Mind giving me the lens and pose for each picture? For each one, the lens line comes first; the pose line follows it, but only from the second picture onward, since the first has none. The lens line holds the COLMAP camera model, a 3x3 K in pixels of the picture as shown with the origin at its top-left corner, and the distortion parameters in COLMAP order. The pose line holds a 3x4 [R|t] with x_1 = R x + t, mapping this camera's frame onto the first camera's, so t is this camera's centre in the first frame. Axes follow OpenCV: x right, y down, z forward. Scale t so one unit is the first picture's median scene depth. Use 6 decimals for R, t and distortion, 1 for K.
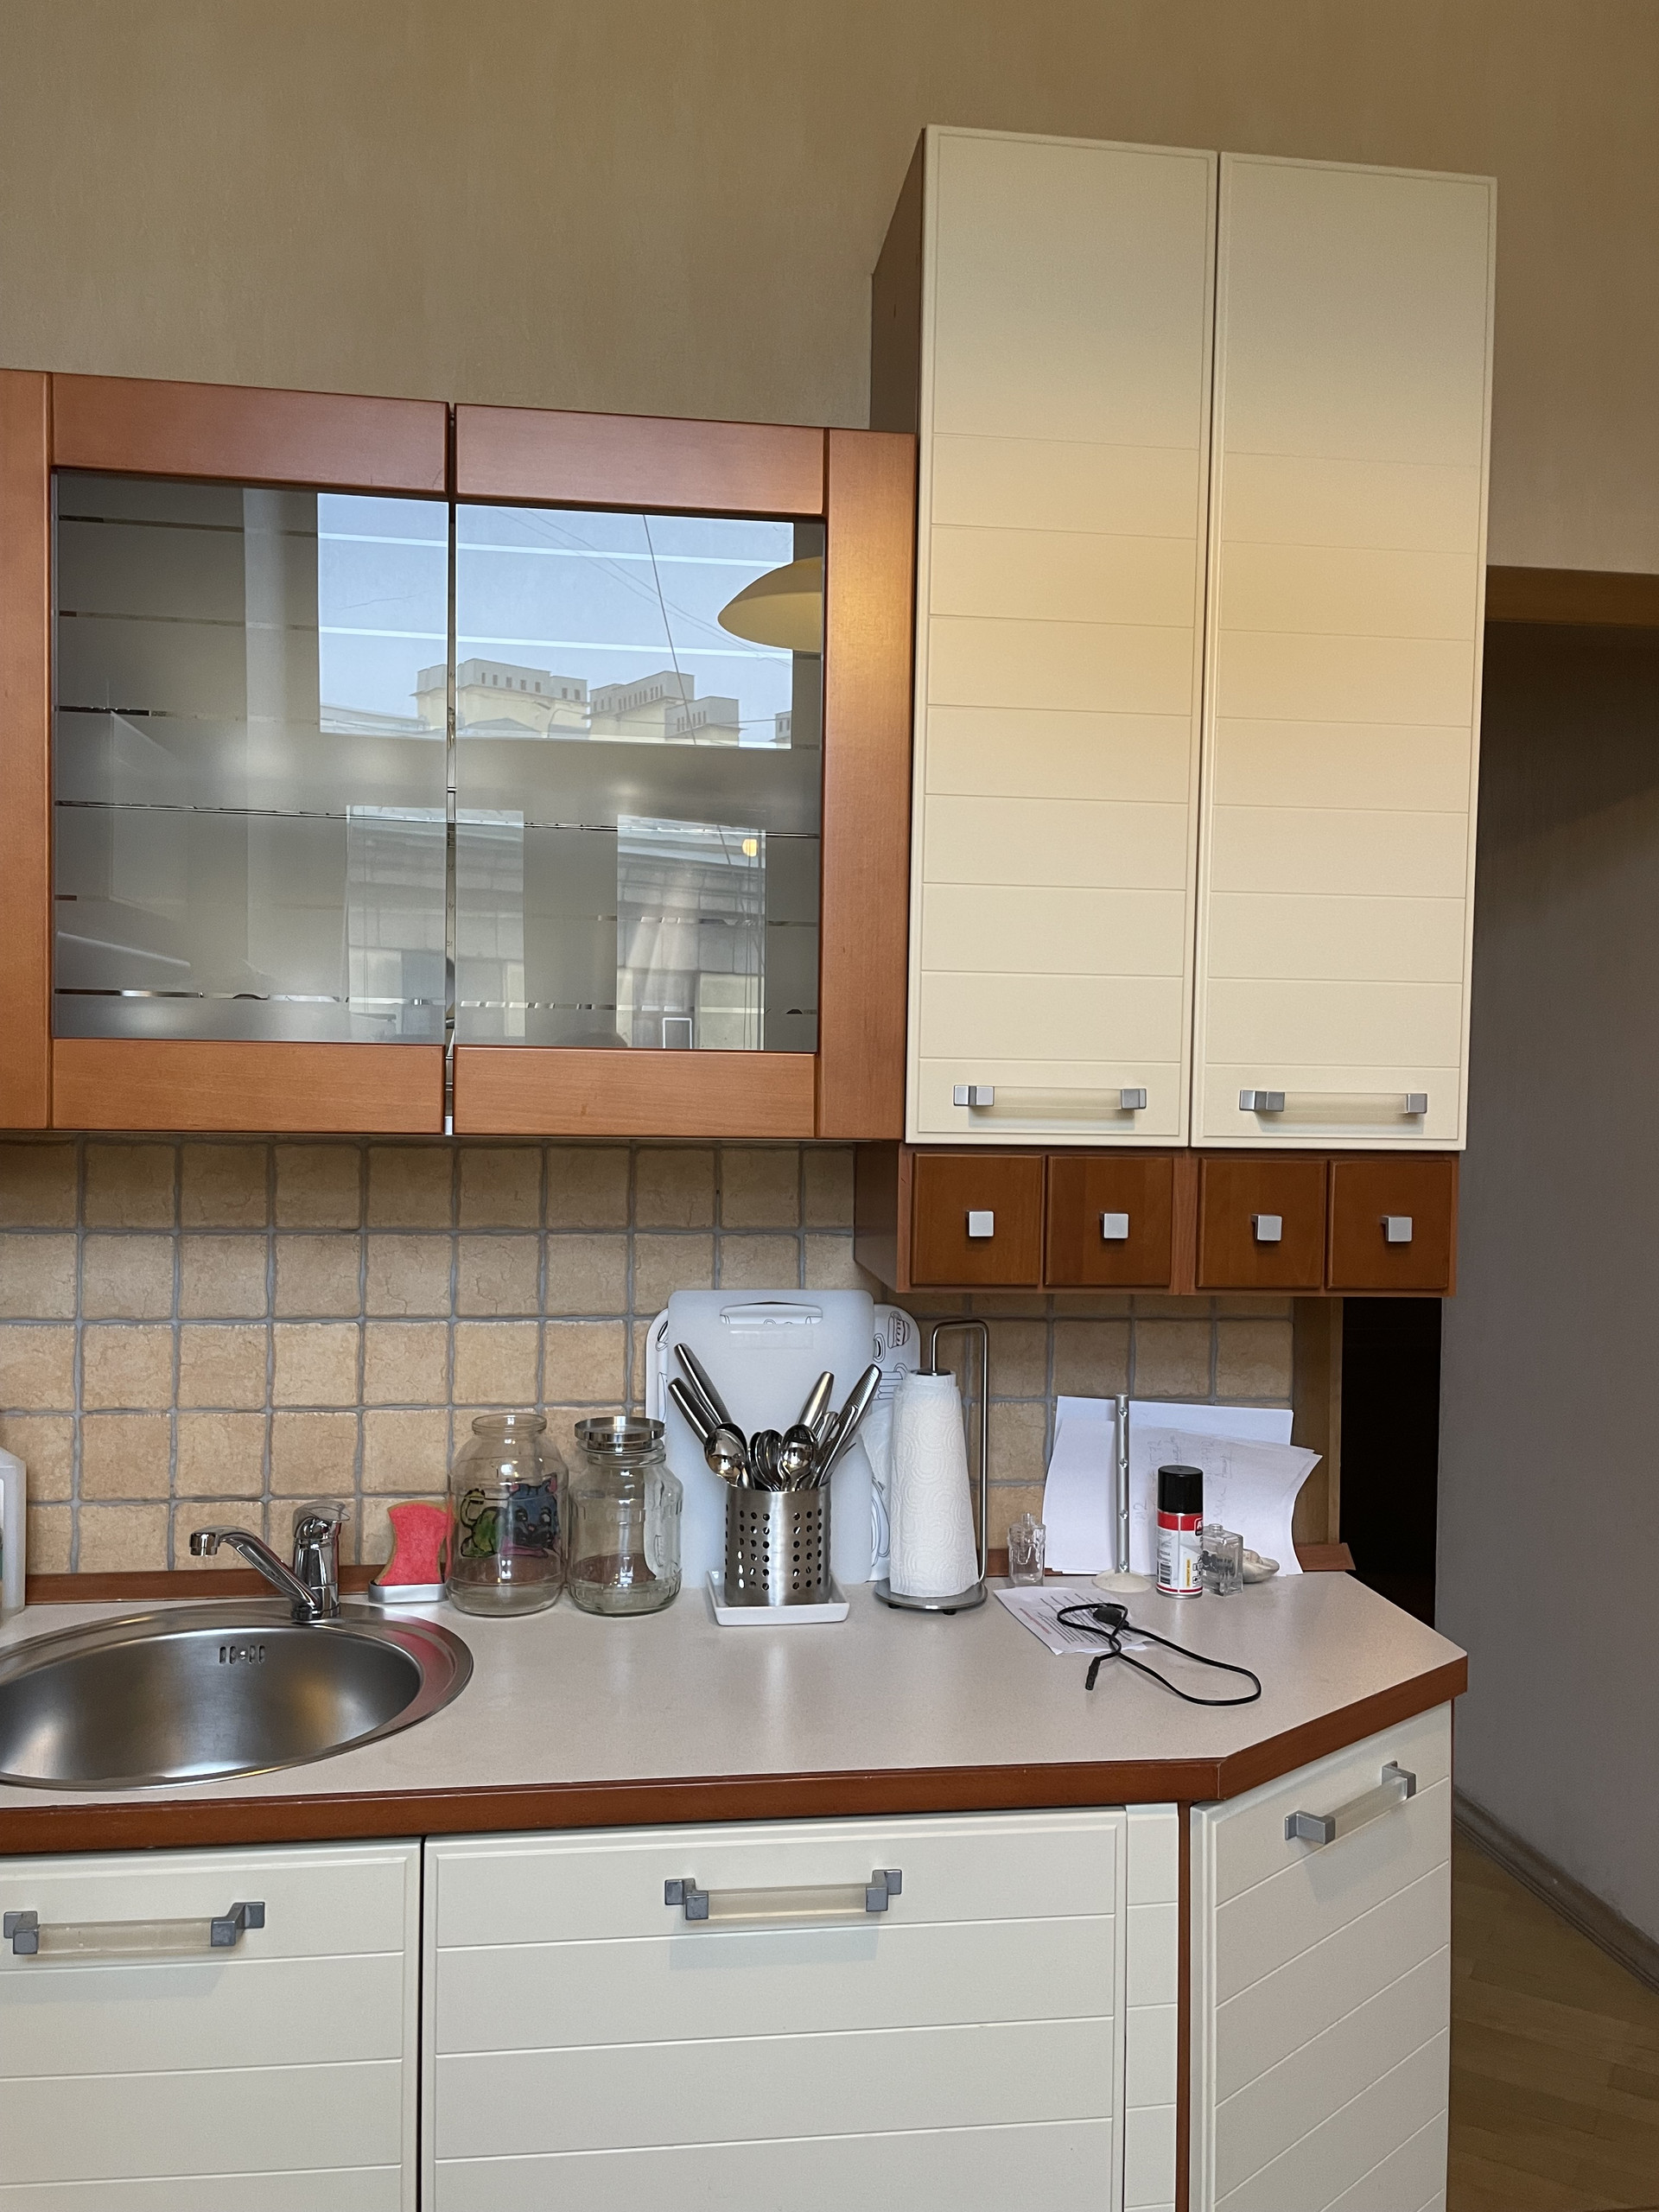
lens RADIAL K [[1696.5, 0, 833.6], [0, 1696.5, 1088.7], [0, 0, 1]] dist [0.062786, -0.095416]
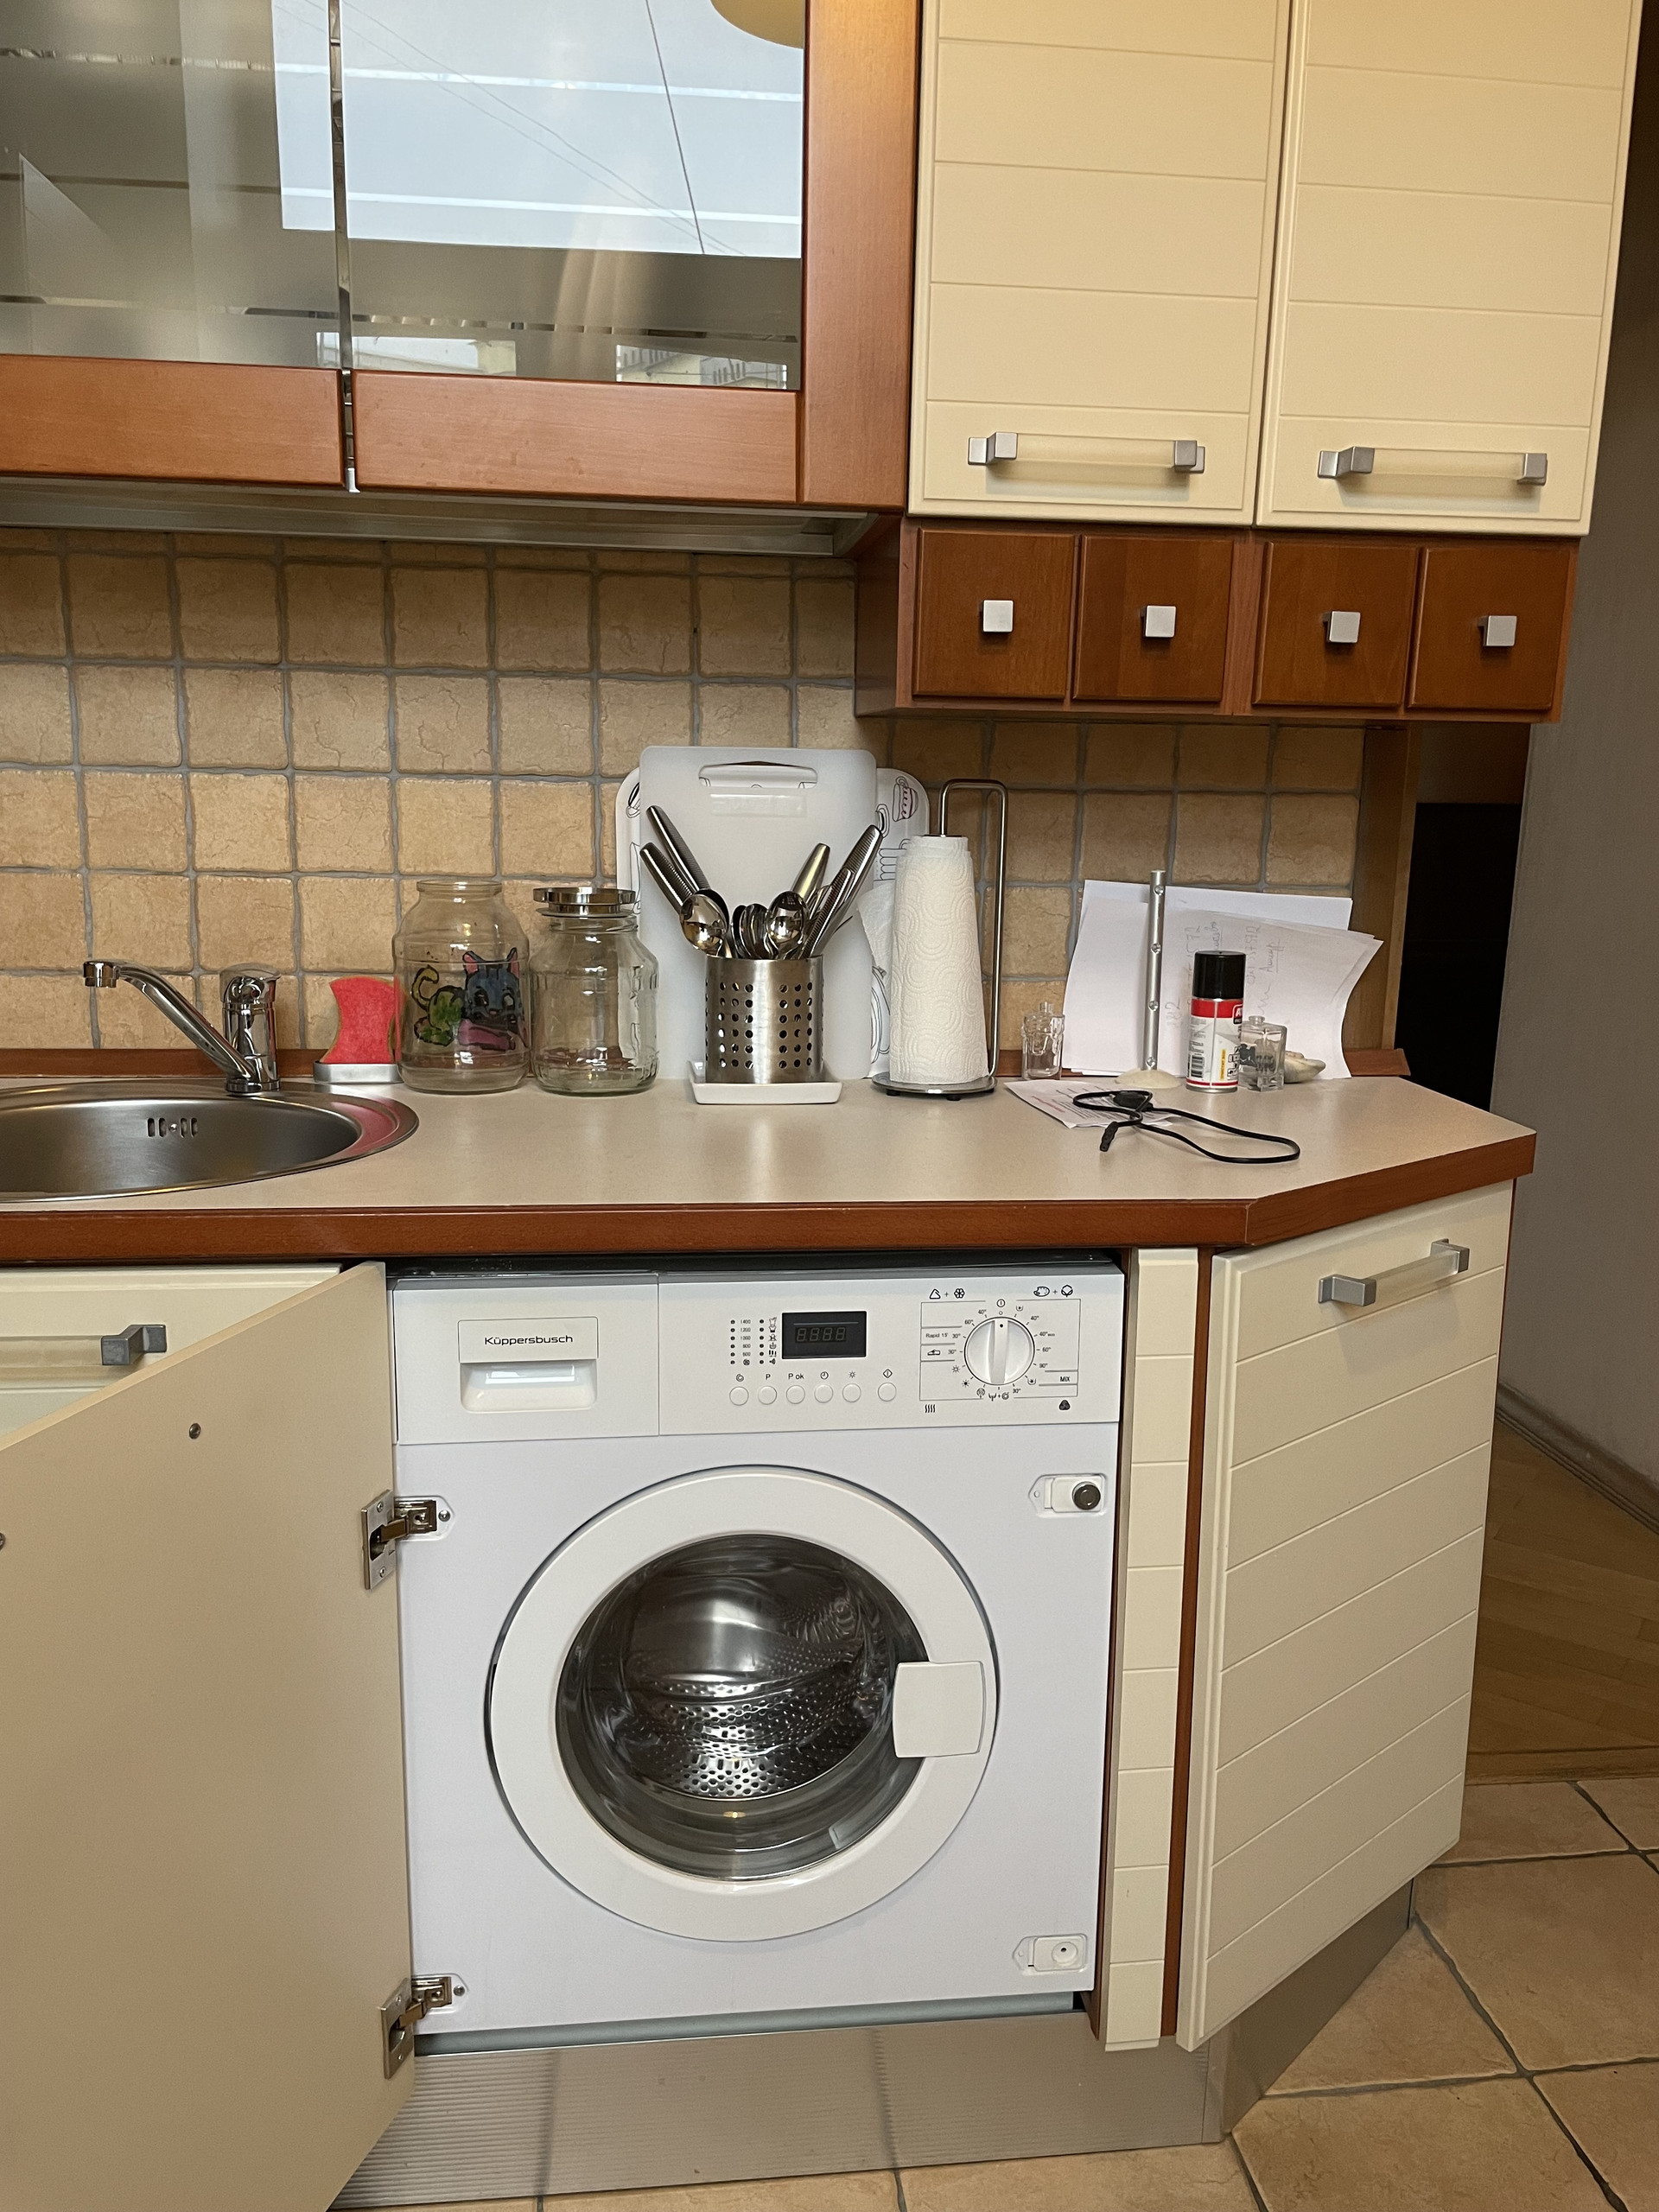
lens RADIAL K [[1690.9, 0, 835.9], [0, 1690.9, 1128.7], [0, 0, 1]] dist [0.041721, -0.041969]
pose [[0.999626, 0.009682, -0.025578, 0.027985], [-0.004590, 0.981367, 0.192089, 0.148326], [0.026961, -0.191900, 0.981044, 0.117657]]
